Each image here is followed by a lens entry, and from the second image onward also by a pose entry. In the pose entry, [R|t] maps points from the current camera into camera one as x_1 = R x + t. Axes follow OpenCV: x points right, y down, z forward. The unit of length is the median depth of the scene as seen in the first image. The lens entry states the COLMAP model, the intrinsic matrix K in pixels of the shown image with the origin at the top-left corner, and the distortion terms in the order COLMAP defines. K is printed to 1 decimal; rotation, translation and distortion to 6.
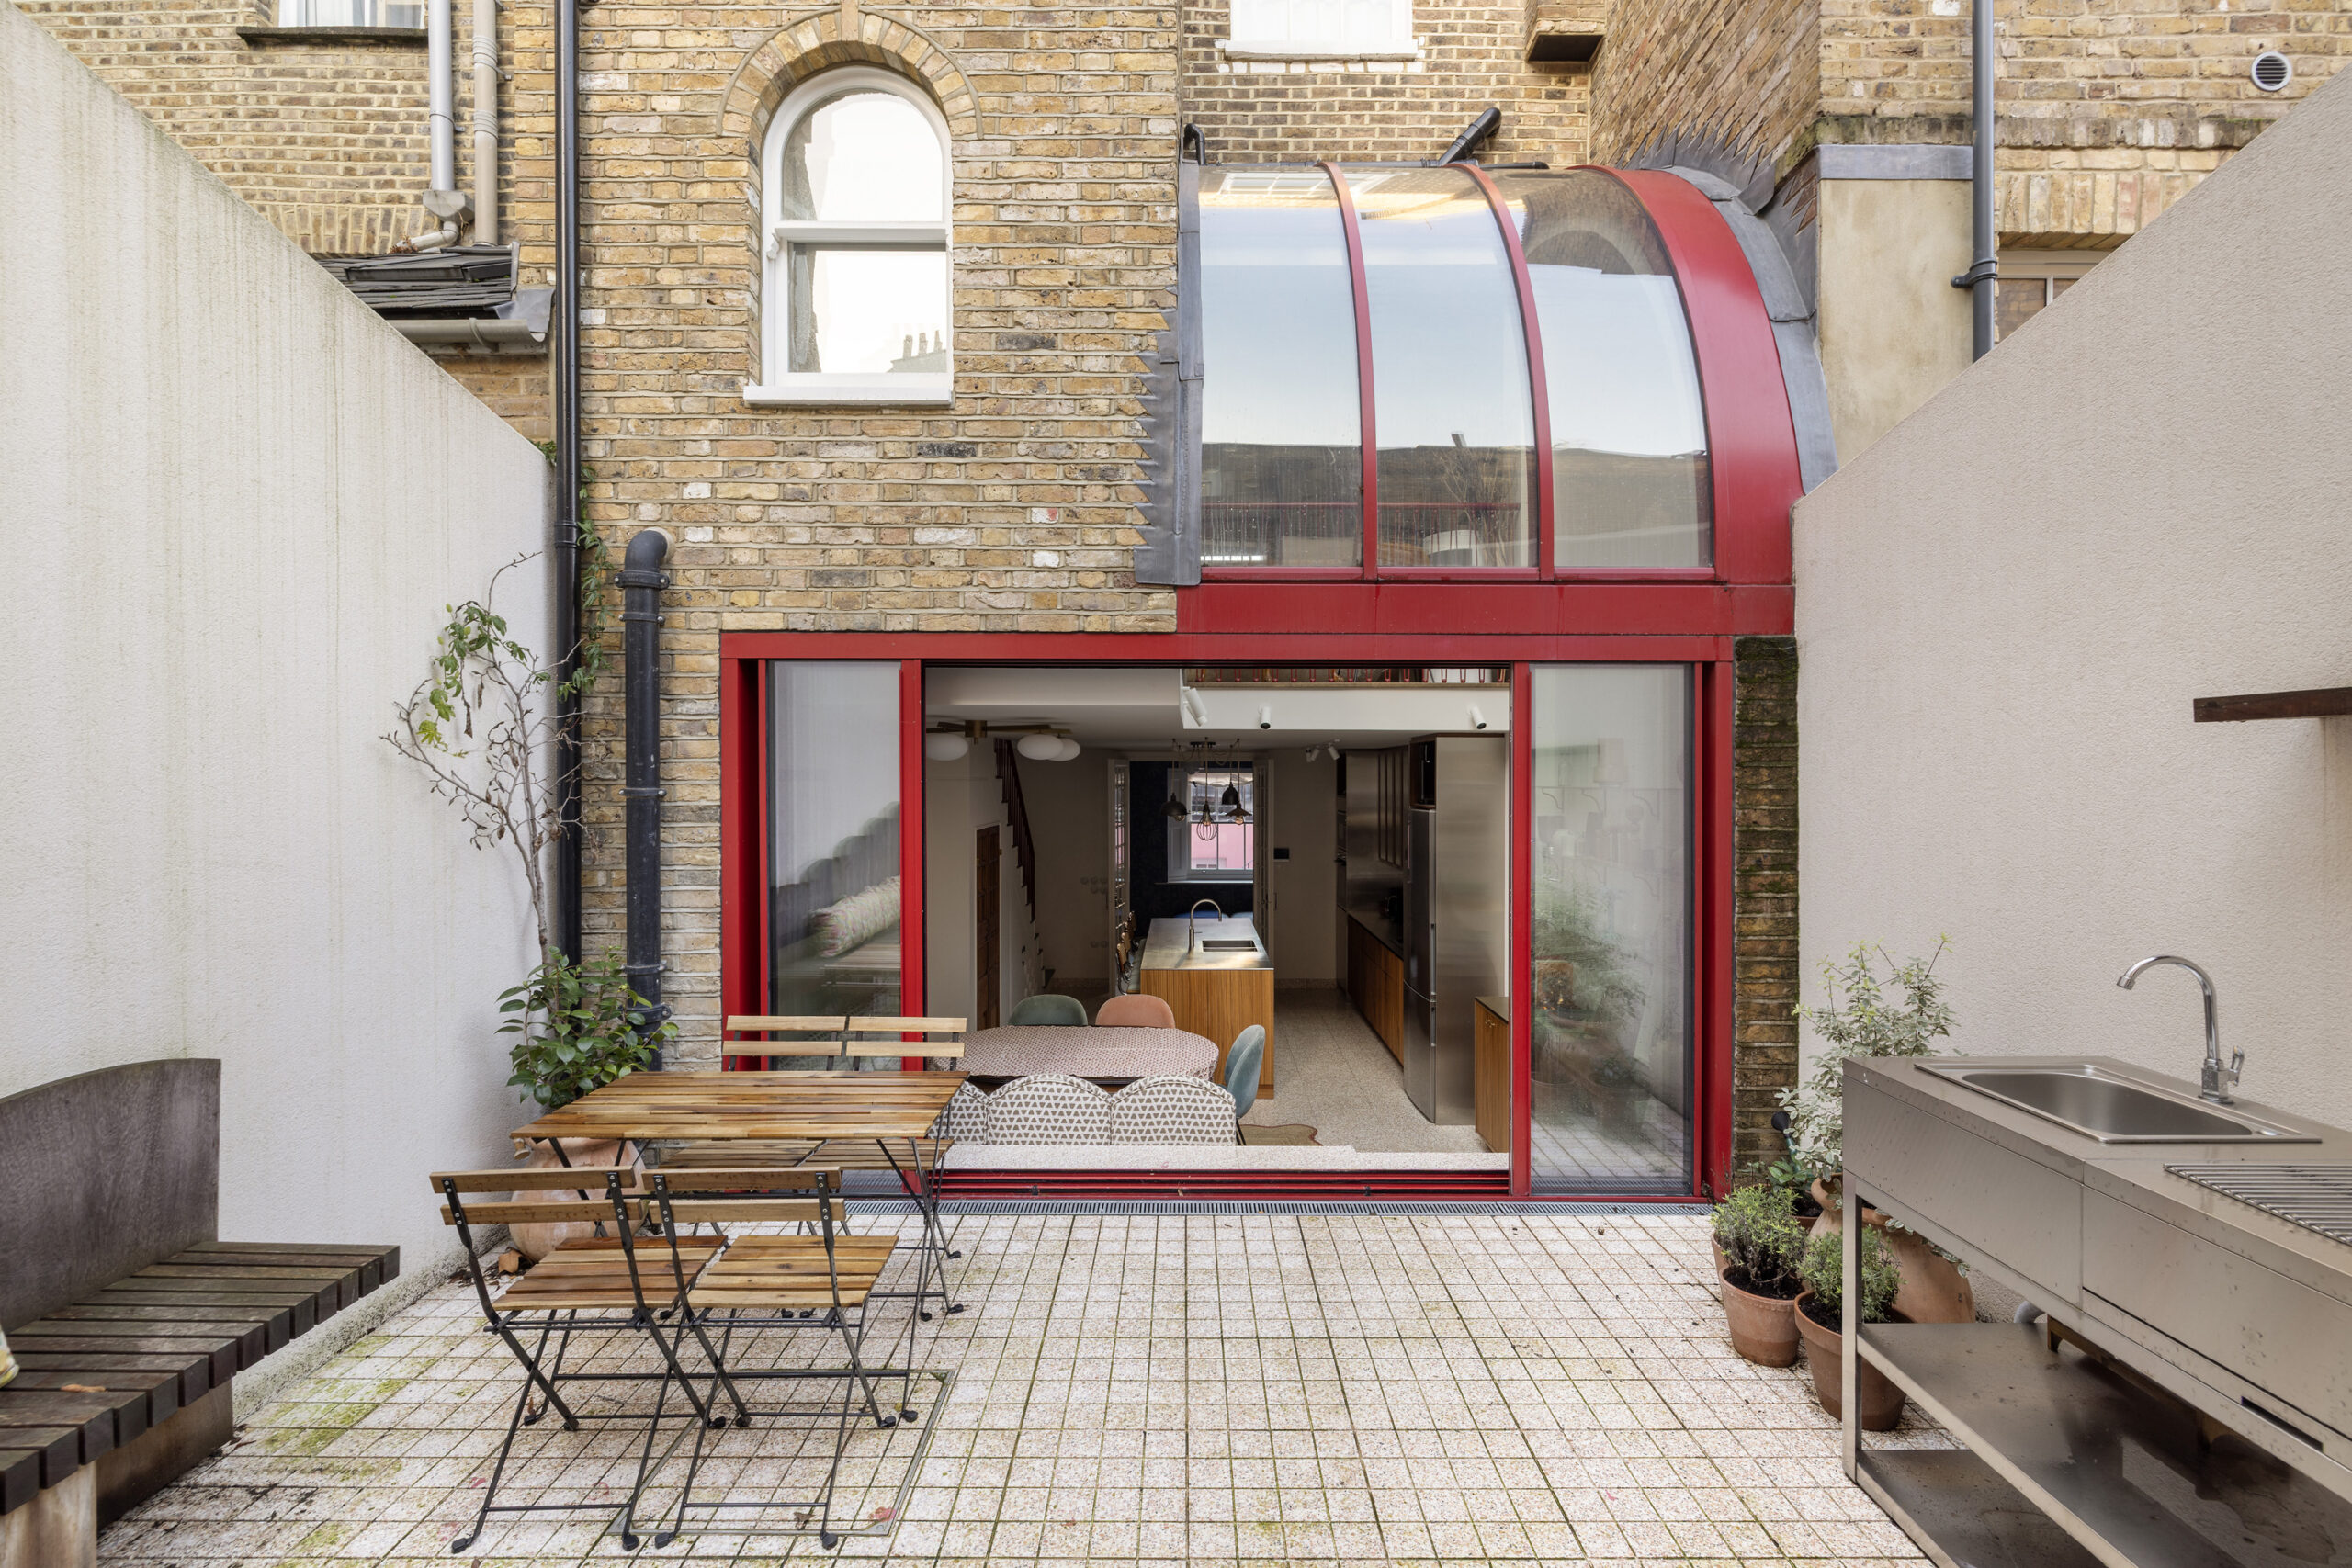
lens RADIAL K [[1020.4, 0, 1179.8], [0, 1020.4, 782.3], [0, 0, 1]] dist [0.001585, -0.000206]
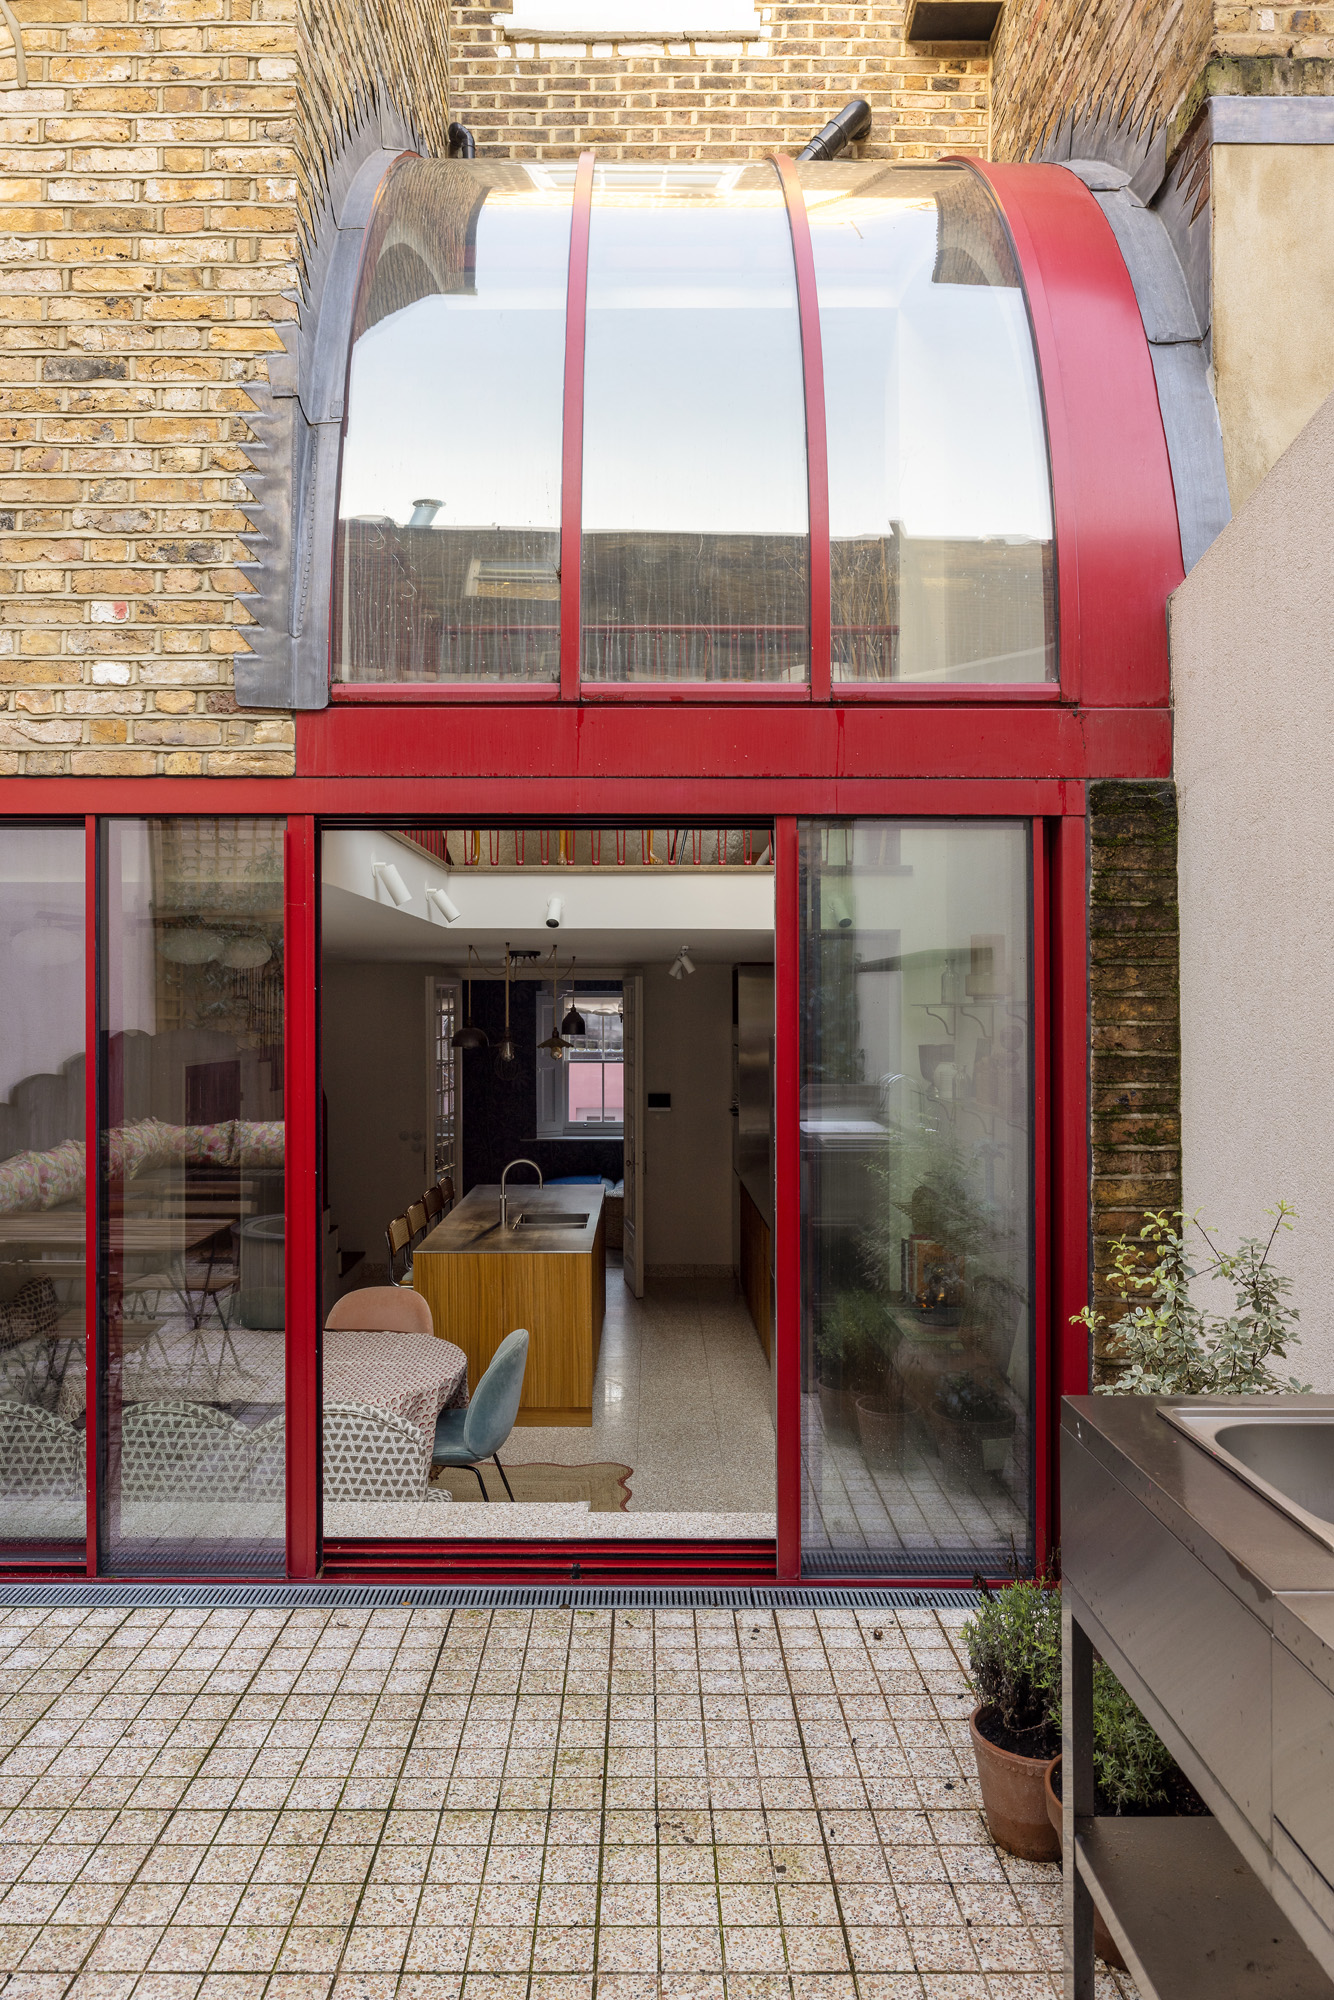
lens RADIAL K [[1256.0, 0, 664.8], [0, 1256.0, 1001.3], [0, 0, 1]] dist [-0.006206, 0.005199]
pose [[0.999987, -0.001417, -0.004979, 0.253133], [0.001344, 0.999894, -0.014504, 0.021539], [0.004999, 0.014497, 0.999882, 0.133064]]
